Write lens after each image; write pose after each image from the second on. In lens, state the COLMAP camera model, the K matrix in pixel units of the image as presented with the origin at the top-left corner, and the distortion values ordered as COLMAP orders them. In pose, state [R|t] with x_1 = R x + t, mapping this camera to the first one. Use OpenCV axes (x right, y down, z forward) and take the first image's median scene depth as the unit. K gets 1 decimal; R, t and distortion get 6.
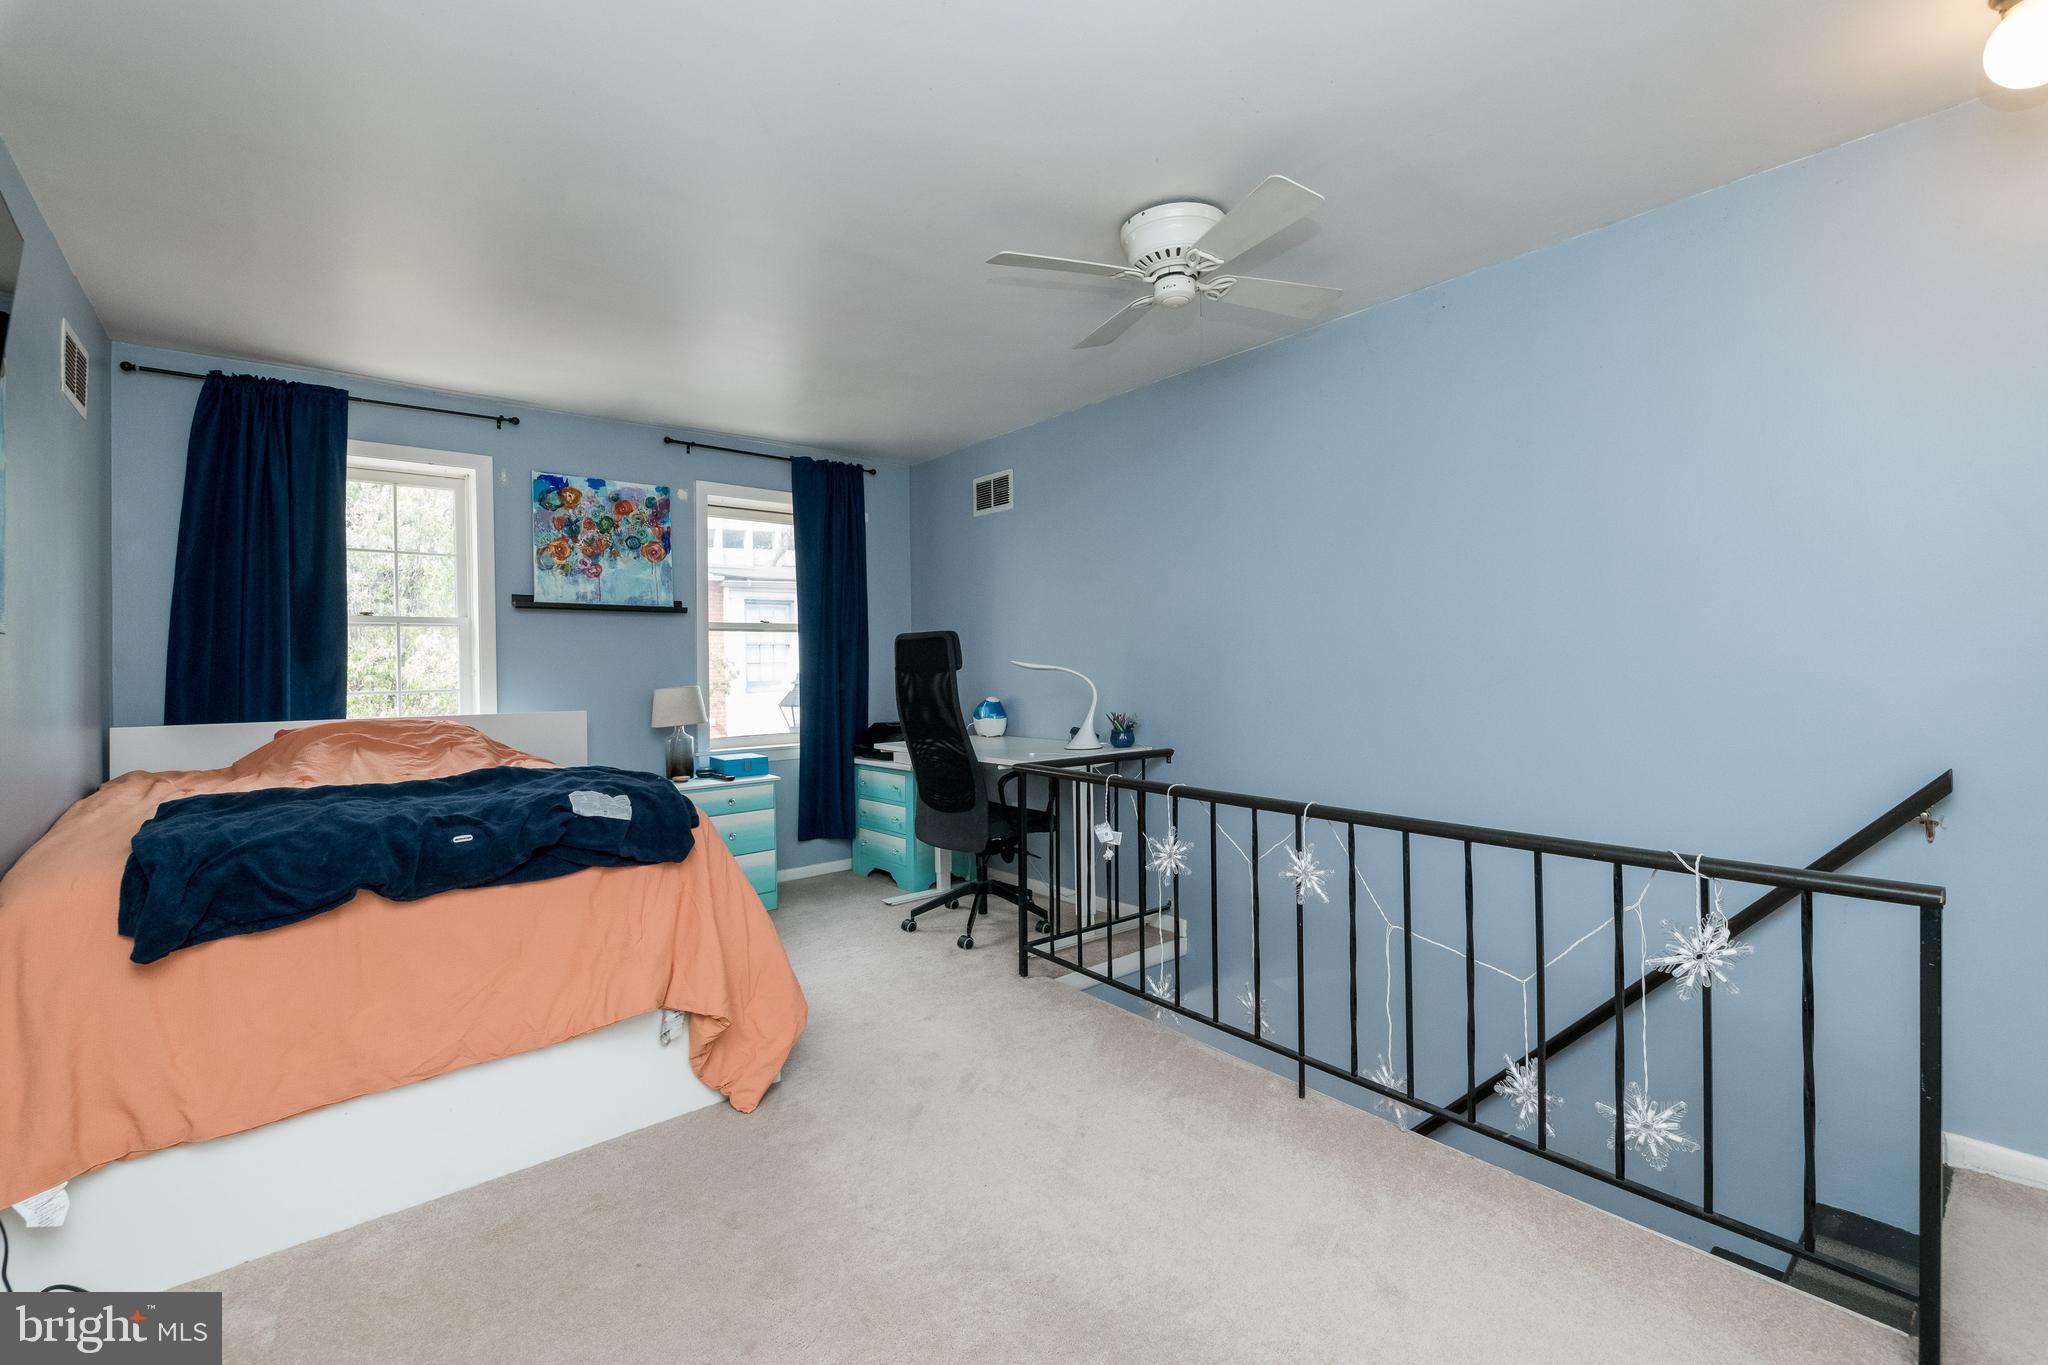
lens RADIAL K [[882.5, 0, 1019.2], [0, 882.5, 670.2], [0, 0, 1]] dist [0.014267, -0.005984]
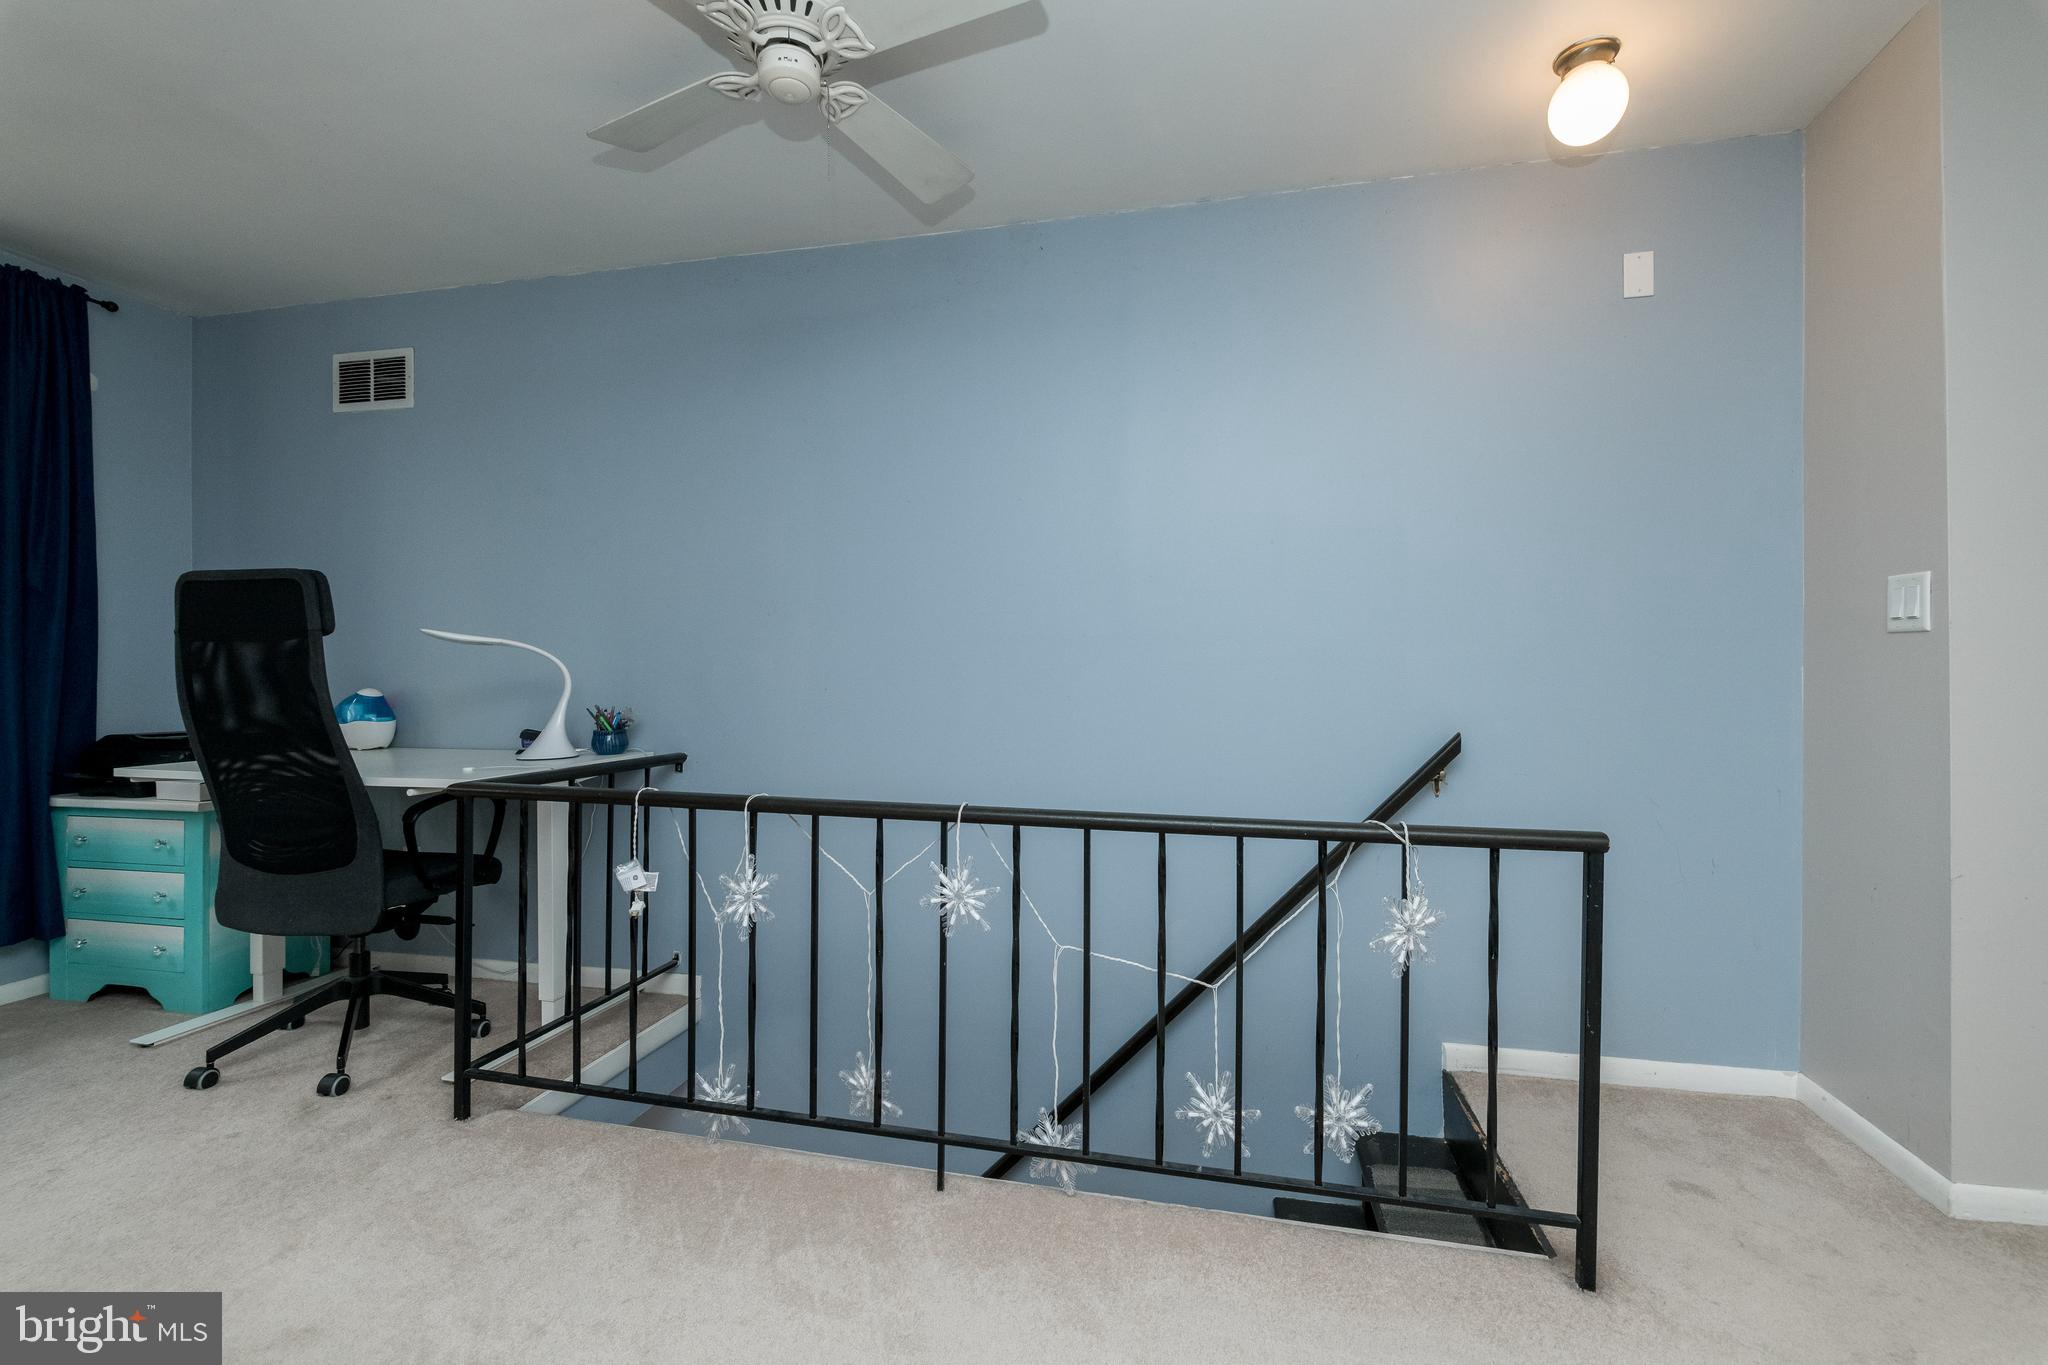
lens RADIAL K [[882.5, 0, 1028.1], [0, 882.5, 679.5], [0, 0, 1]] dist [0.014267, -0.005984]
pose [[0.788969, 0.011987, 0.614315, -0.076027], [-0.010057, 0.999928, -0.006595, 0.034761], [-0.614350, -0.000975, 0.789033, 0.270481]]
